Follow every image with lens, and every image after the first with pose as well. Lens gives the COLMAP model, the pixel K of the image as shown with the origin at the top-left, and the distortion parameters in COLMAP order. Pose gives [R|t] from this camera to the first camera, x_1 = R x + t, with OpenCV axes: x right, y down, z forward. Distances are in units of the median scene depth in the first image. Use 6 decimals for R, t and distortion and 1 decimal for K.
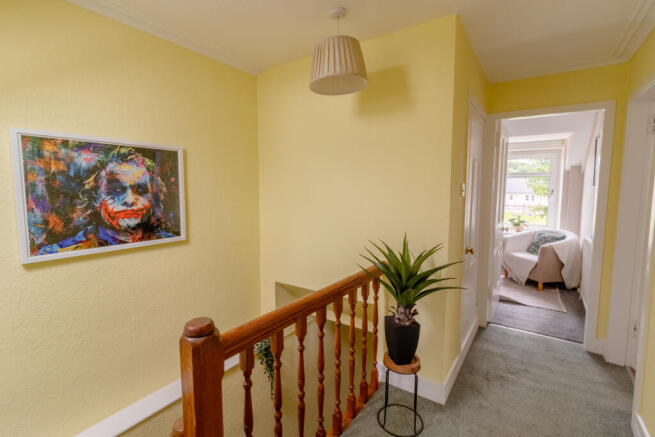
lens RADIAL K [[309.6, 0, 326.9], [0, 309.6, 213.4], [0, 0, 1]] dist [0.000686, -0.000415]
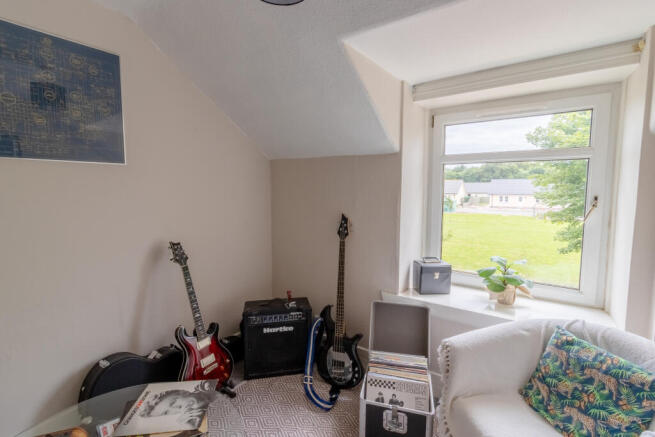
lens RADIAL K [[309.1, 0, 327.5], [0, 309.1, 218.5], [0, 0, 1]] dist [-0.000703, 0.000033]
pose [[0.999733, 0.001990, -0.023027, 0.417649], [-0.001712, 0.999925, 0.012113, -0.050492], [0.023049, -0.012071, 0.999661, 0.627420]]
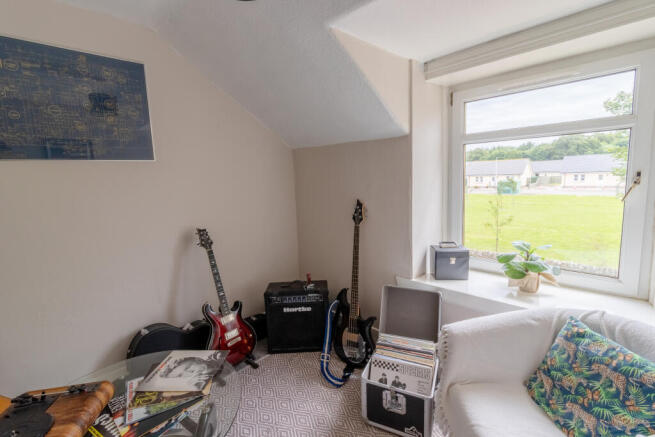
lens RADIAL K [[303.1, 0, 327.5], [0, 303.1, 218.5], [0, 0, 1]] dist [-0.000321, -0.000271]
pose [[0.979892, -0.011595, -0.199193, 0.473220], [0.023236, 0.998149, 0.056204, -0.049814], [0.198172, -0.059702, 0.978347, 0.630382]]
